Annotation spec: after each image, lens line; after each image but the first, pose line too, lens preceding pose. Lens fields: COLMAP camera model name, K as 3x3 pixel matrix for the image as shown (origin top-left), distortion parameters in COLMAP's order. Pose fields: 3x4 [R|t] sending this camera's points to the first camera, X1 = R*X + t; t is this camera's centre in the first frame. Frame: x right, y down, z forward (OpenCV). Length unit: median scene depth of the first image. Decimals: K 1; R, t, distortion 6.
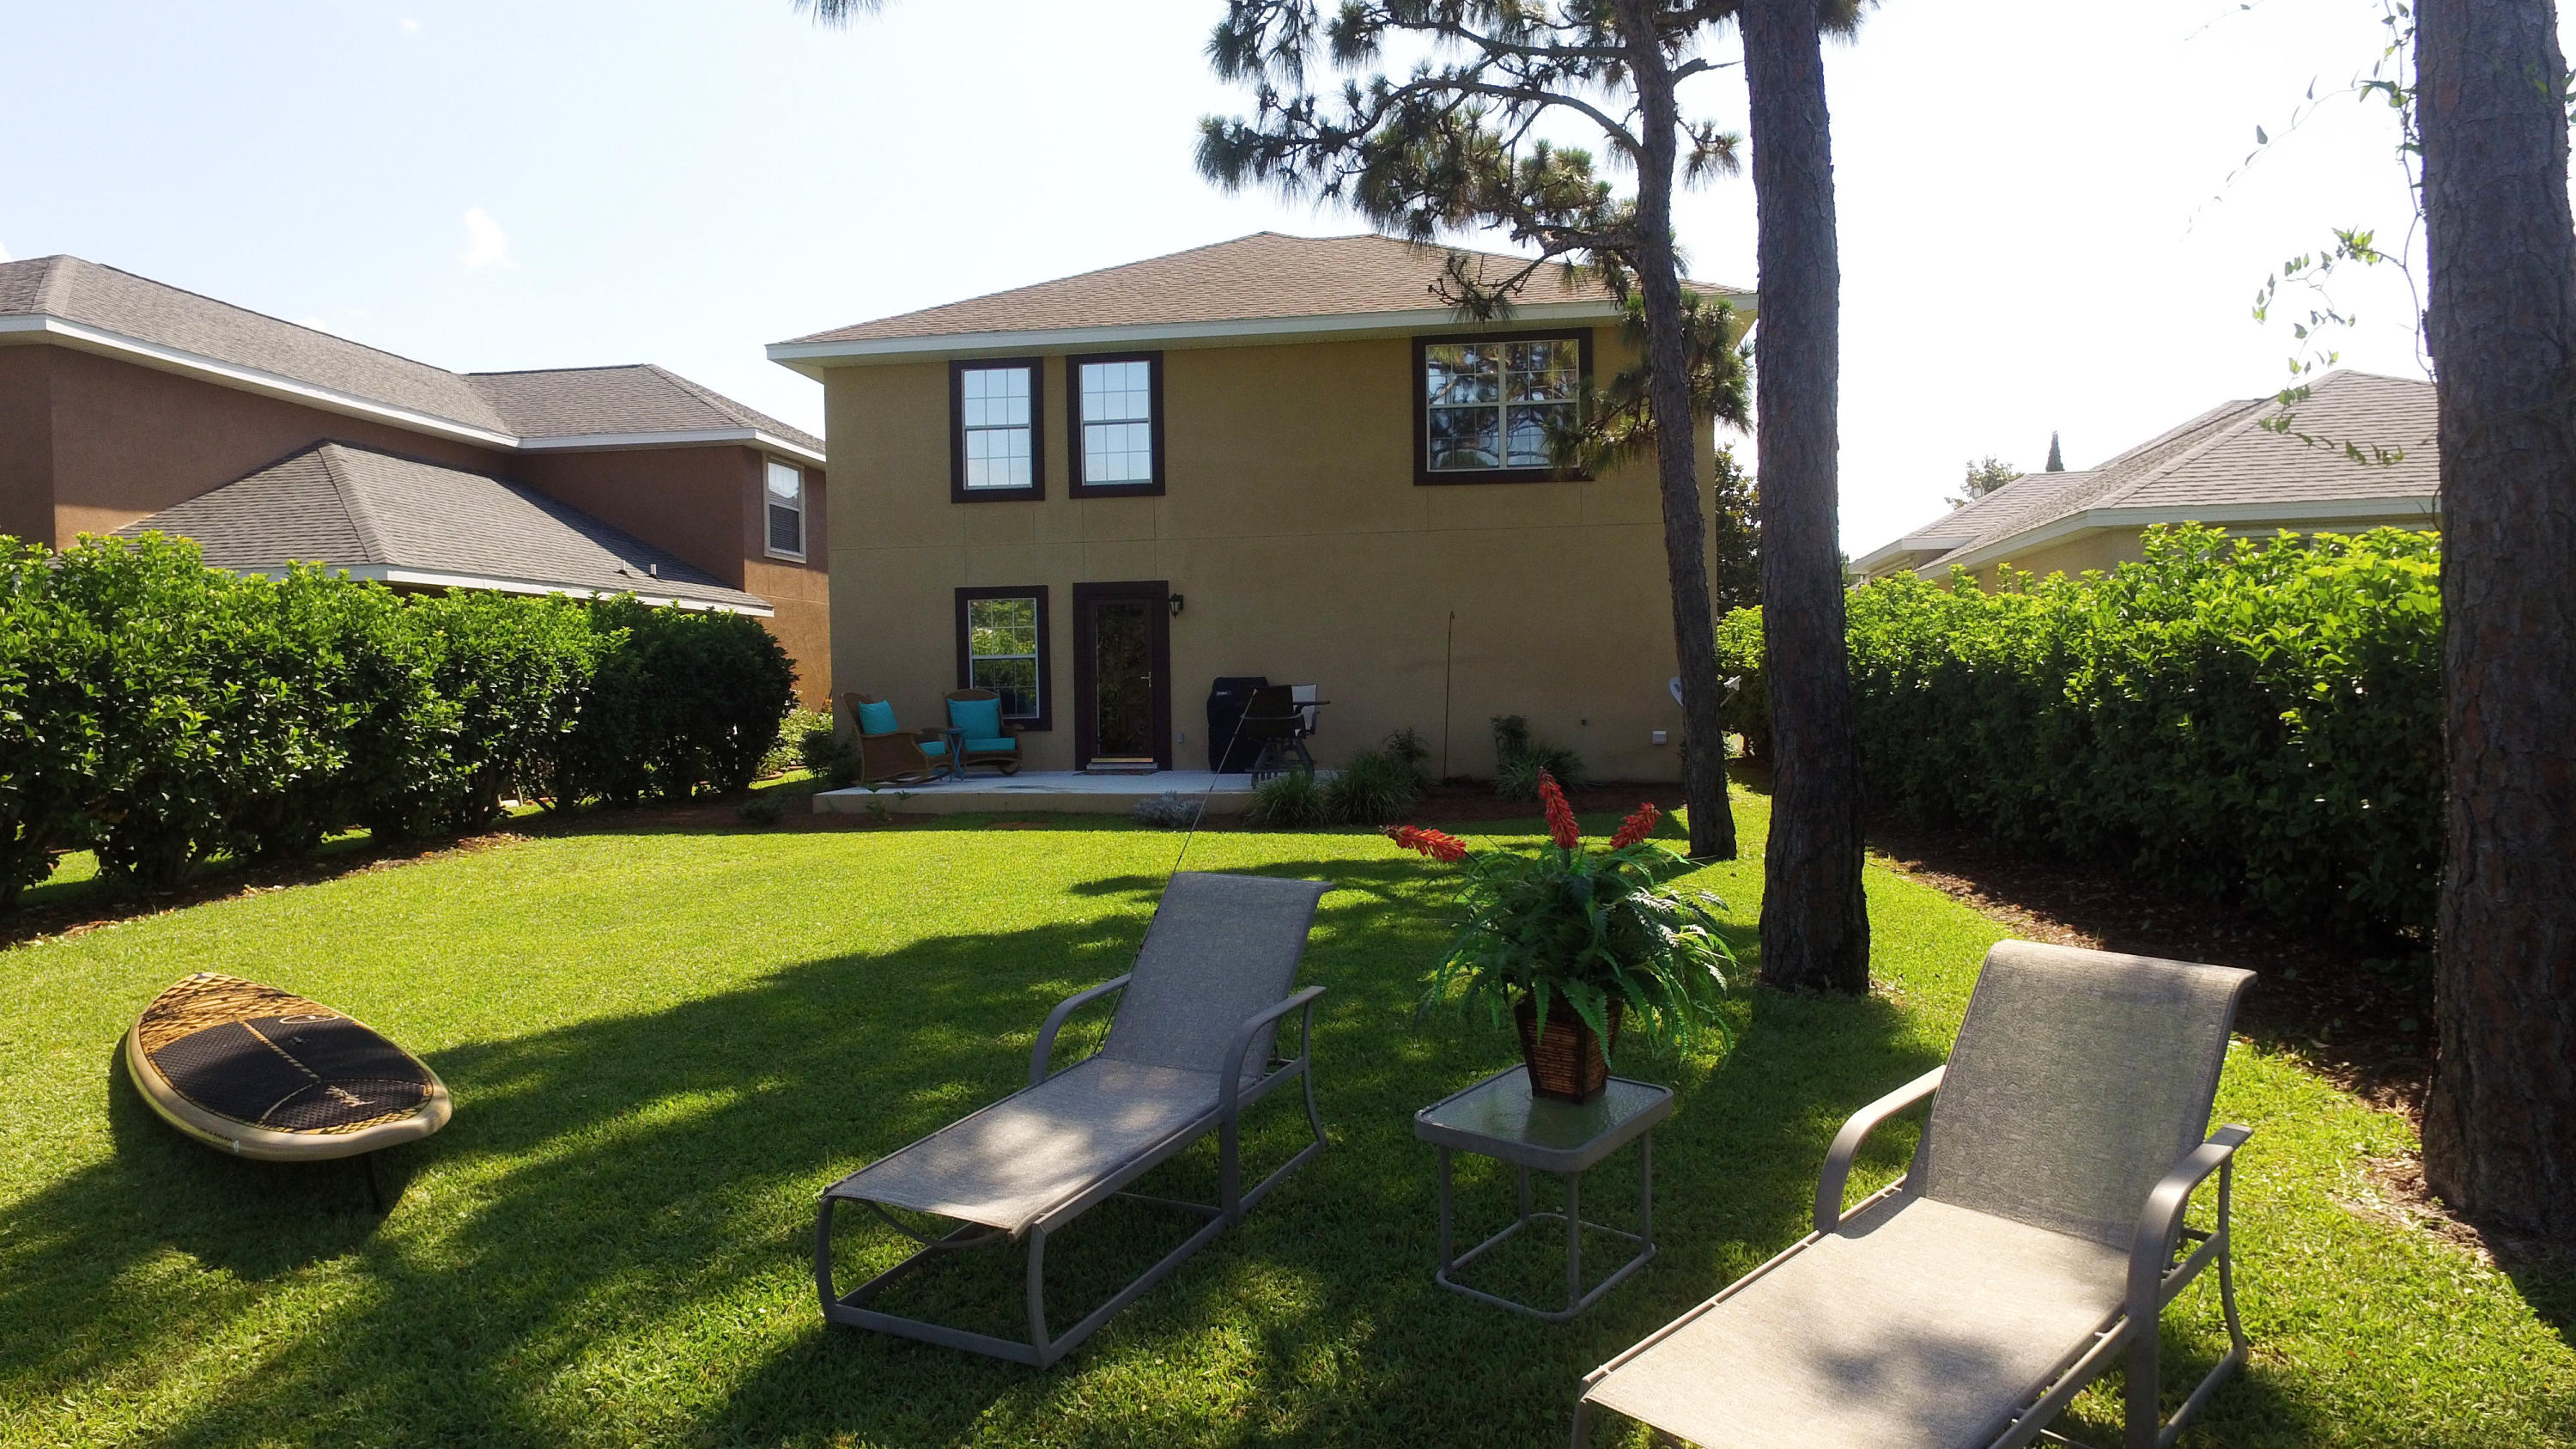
lens RADIAL K [[1496.7, 0, 1284.8], [0, 1496.7, 729.4], [0, 0, 1]] dist [-0.000736, 0.000955]
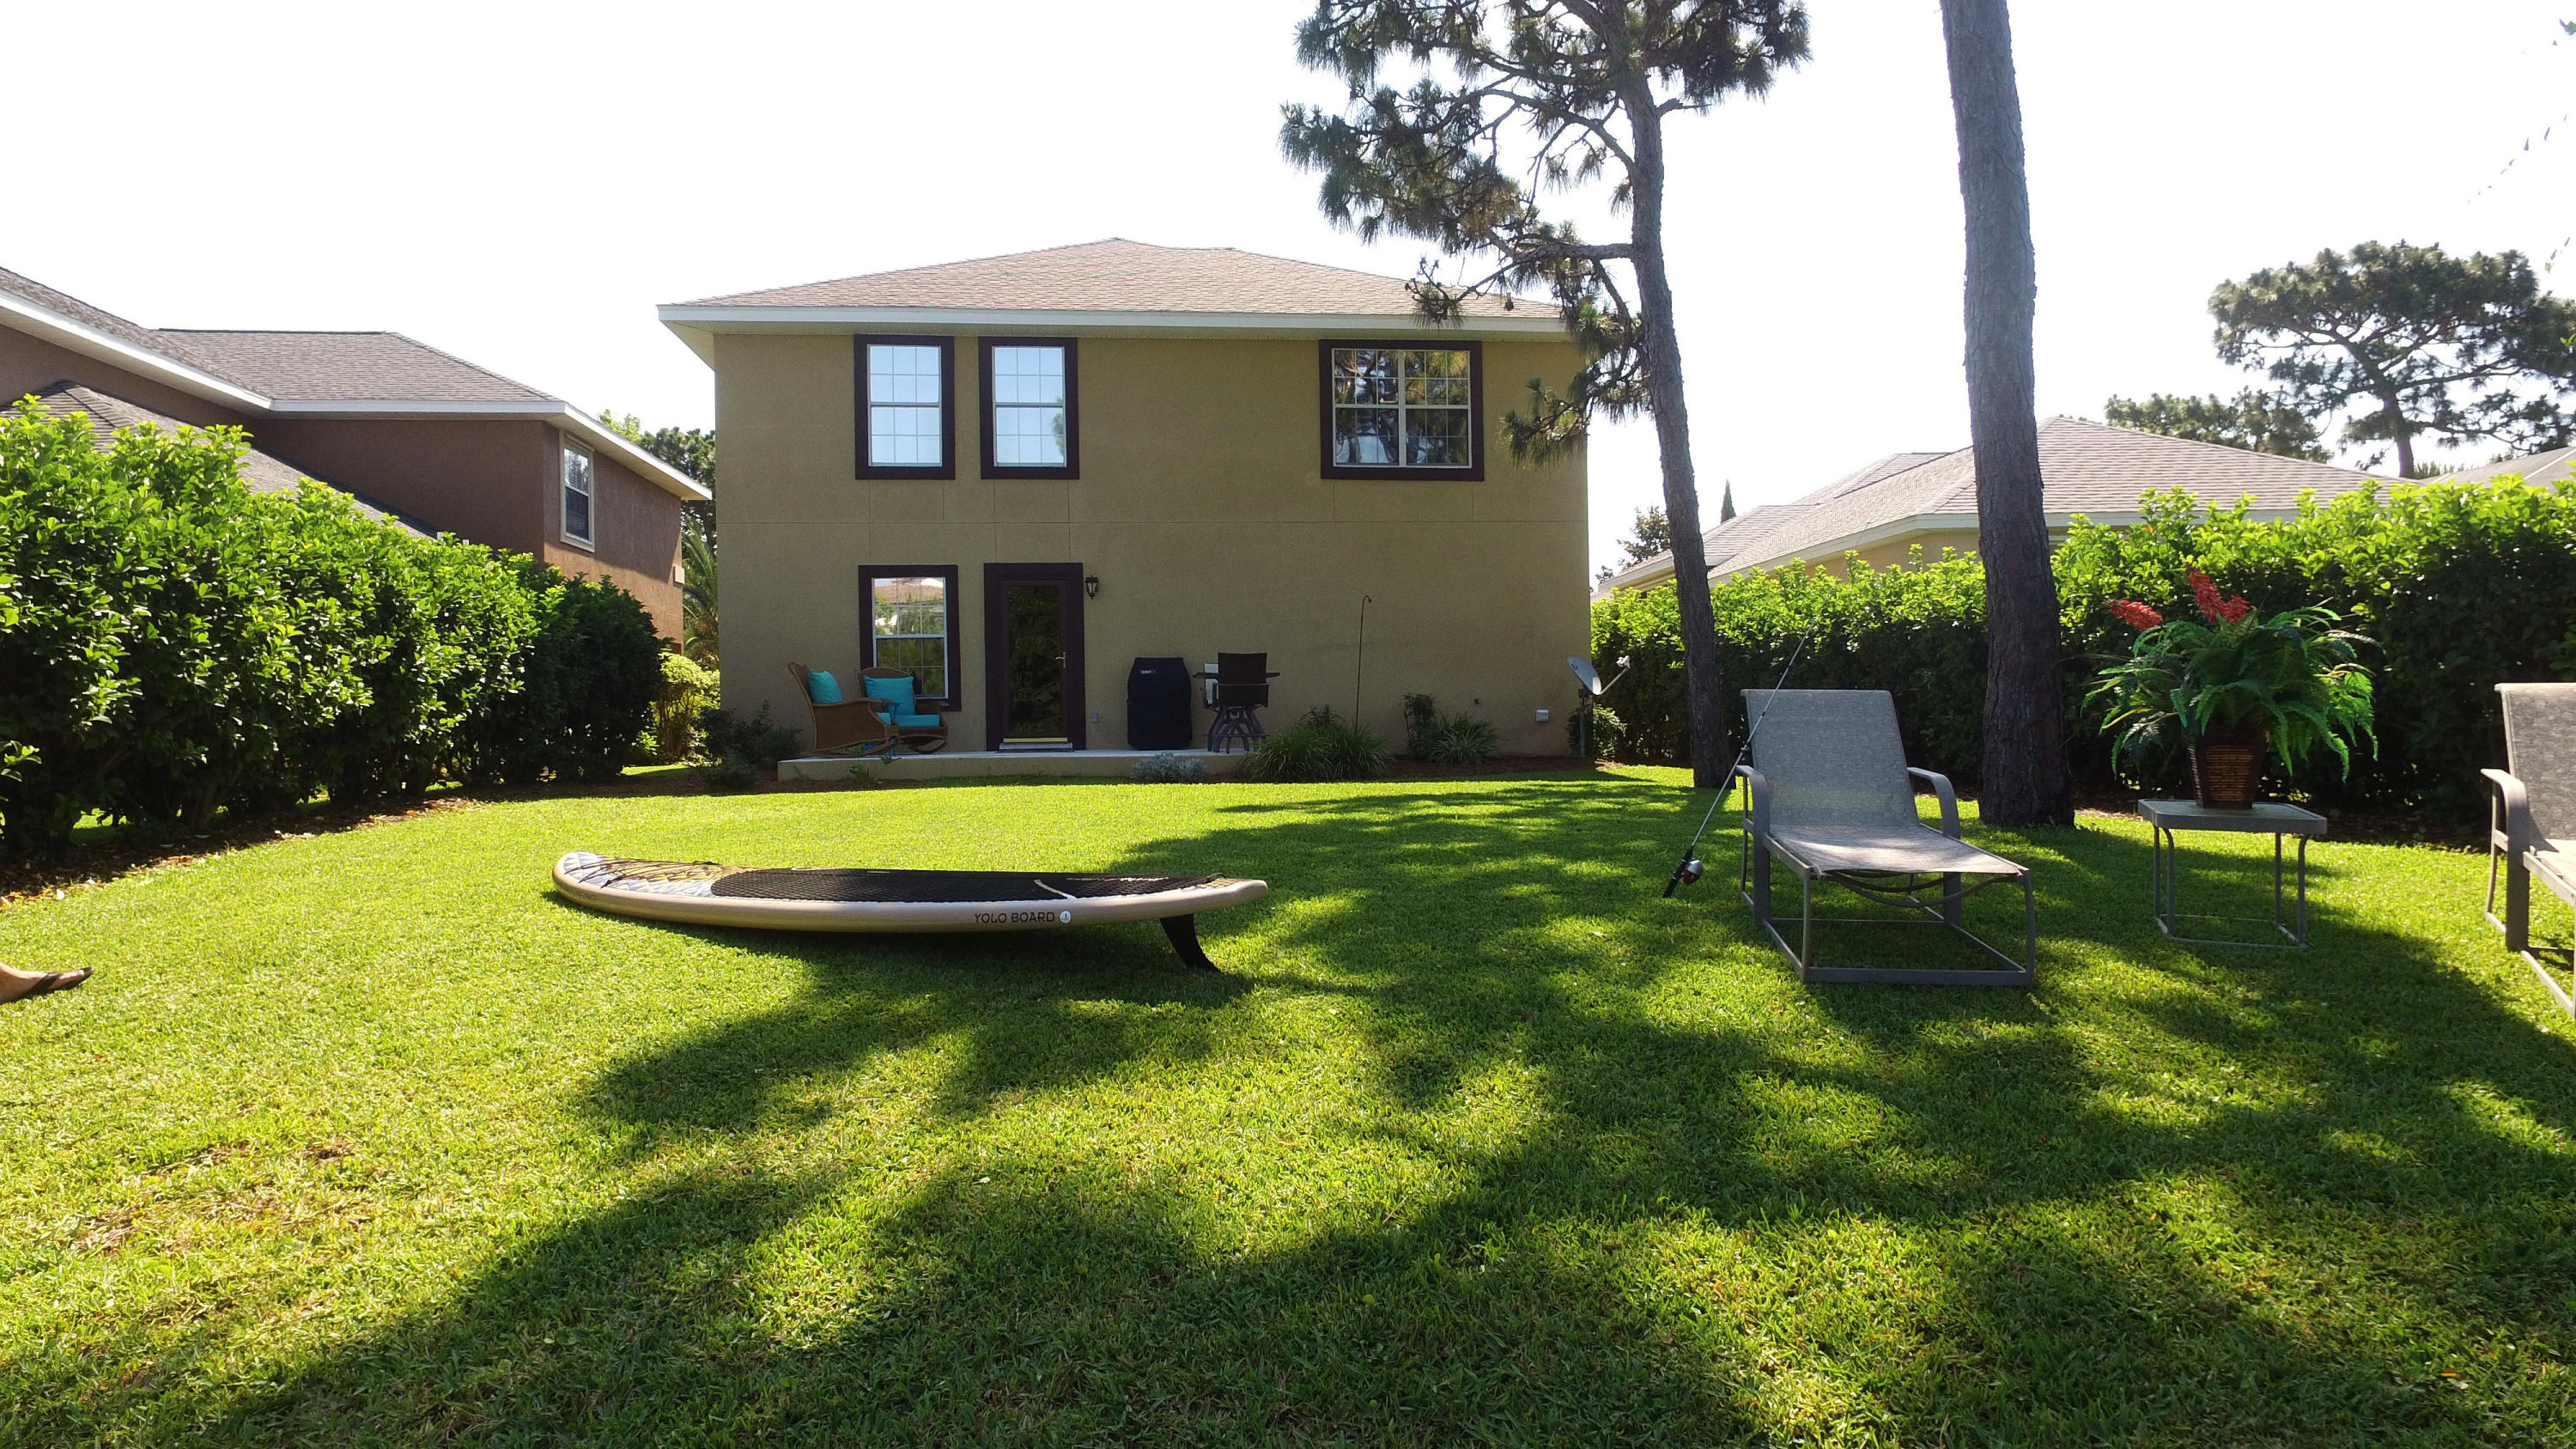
lens RADIAL K [[1496.7, 0, 1284.8], [0, 1496.7, 729.4], [0, 0, 1]] dist [-0.000736, 0.000955]
pose [[0.968370, 0.000363, 0.249518, -0.197068], [0.007103, 0.999554, -0.029020, 0.043809], [-0.249417, 0.029875, 0.967935, -0.014861]]
